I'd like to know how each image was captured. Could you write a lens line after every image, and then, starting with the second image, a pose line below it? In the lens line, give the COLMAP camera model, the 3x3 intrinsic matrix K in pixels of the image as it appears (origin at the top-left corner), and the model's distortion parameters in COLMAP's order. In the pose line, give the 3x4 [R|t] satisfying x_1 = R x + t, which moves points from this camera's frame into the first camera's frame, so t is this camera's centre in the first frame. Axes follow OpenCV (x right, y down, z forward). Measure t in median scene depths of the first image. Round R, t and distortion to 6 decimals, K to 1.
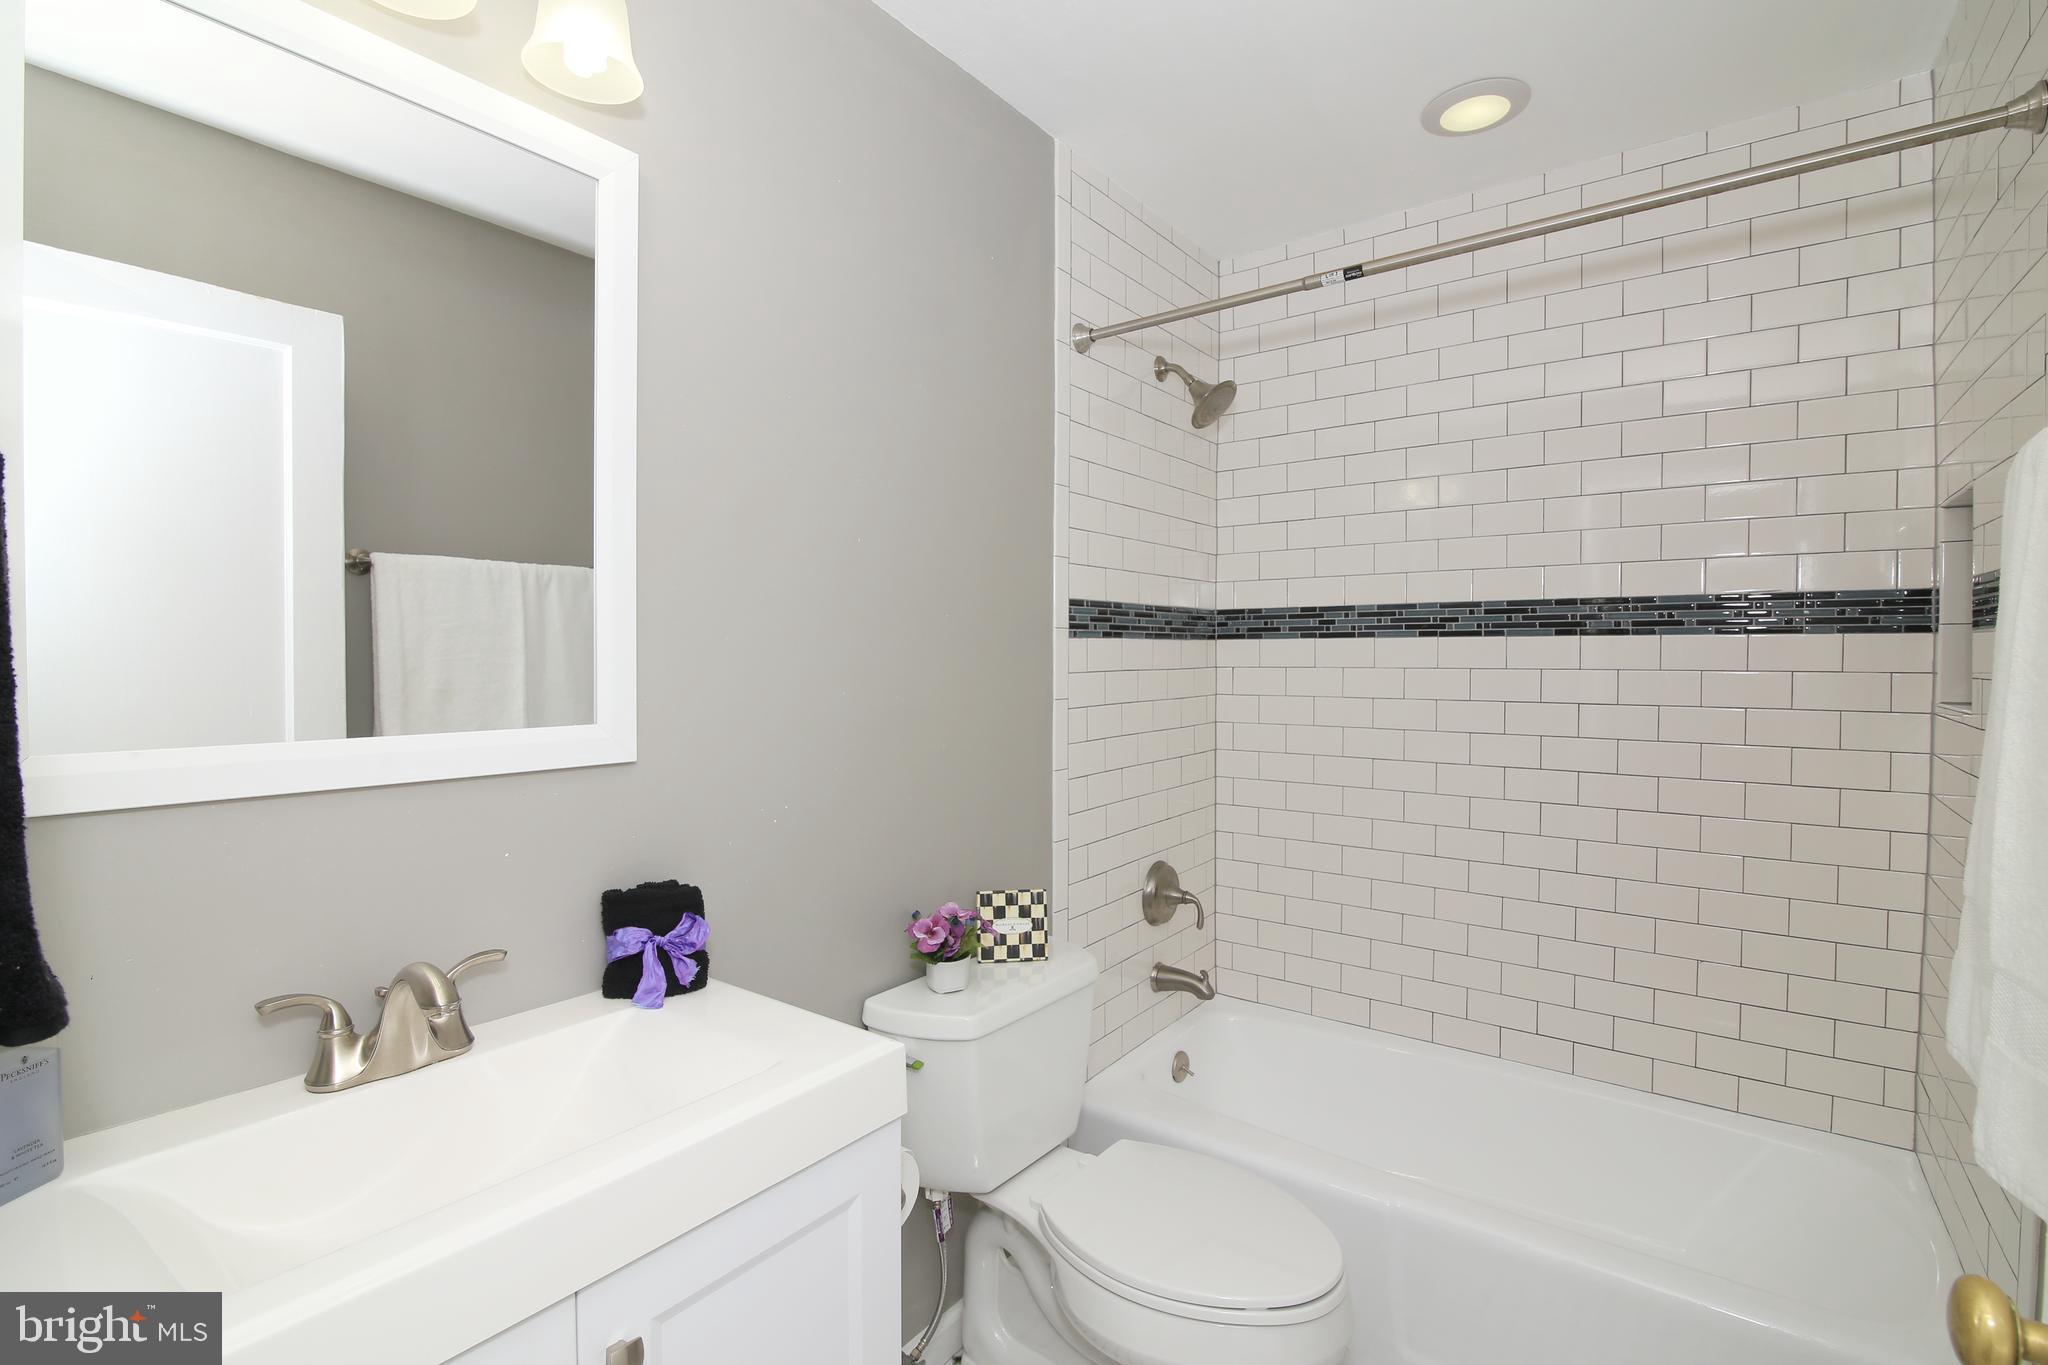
lens RADIAL K [[932.7, 0, 1031.3], [0, 932.7, 676.2], [0, 0, 1]] dist [-0.016295, 0.000545]
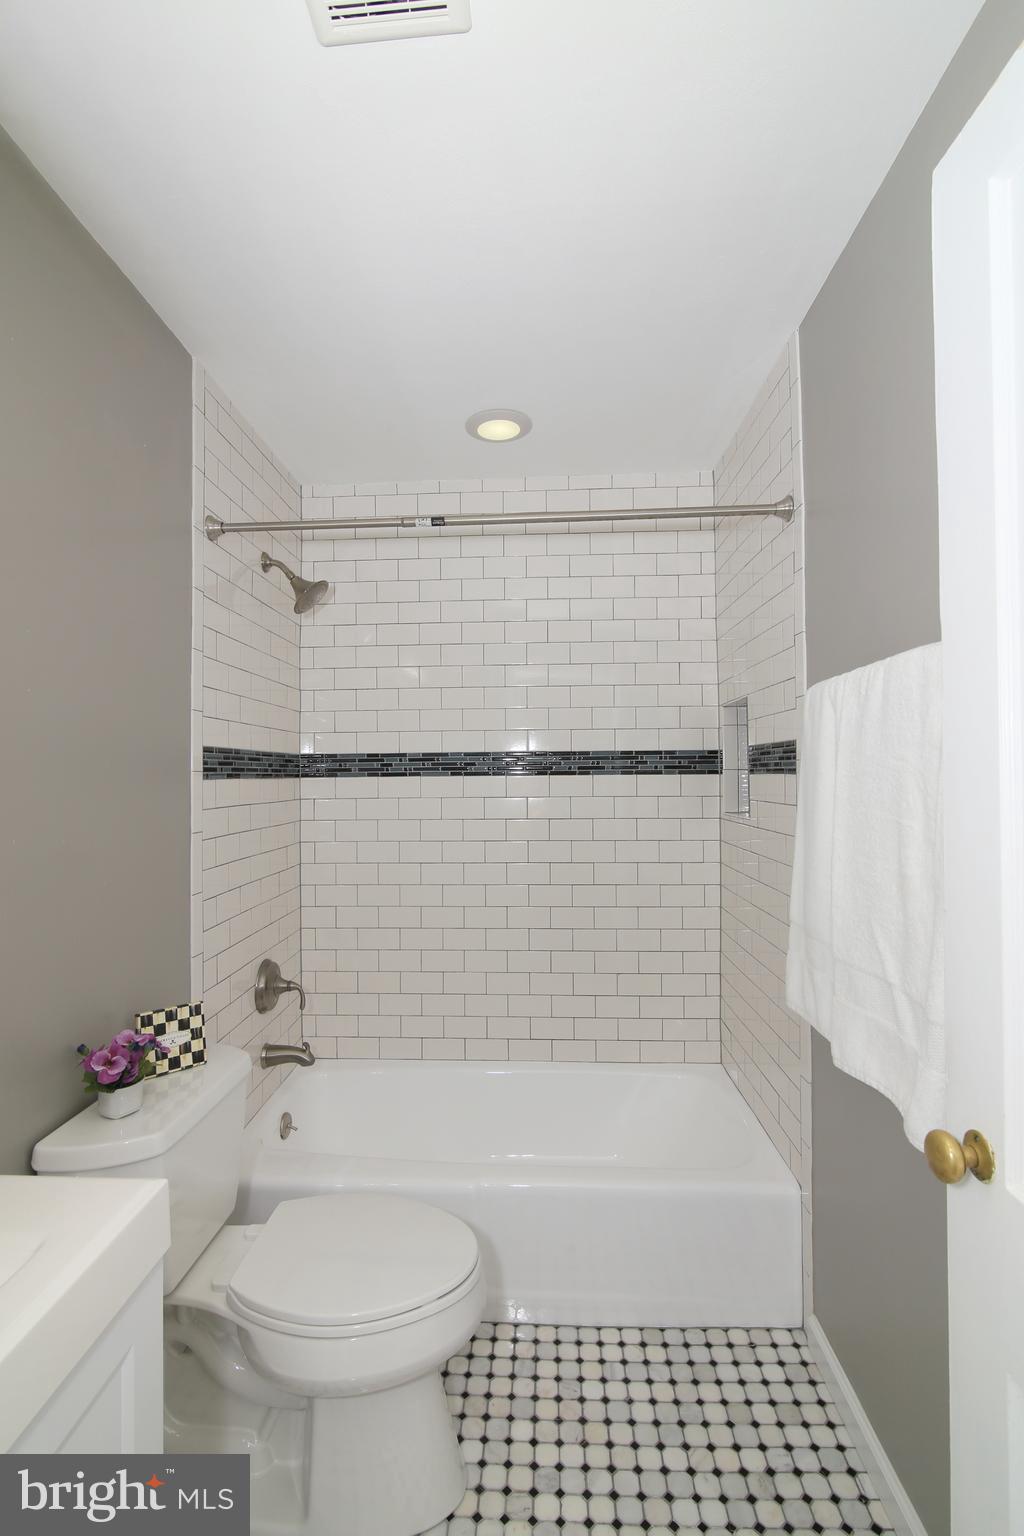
lens RADIAL K [[699.5, 0, 508.2], [0, 699.5, 769.2], [0, 0, 1]] dist [-0.016295, 0.000545]
pose [[0.835720, 0.001301, 0.549155, -0.116865], [0.021177, 0.999177, -0.034595, -0.015340], [-0.548748, 0.040541, 0.835004, 0.057737]]
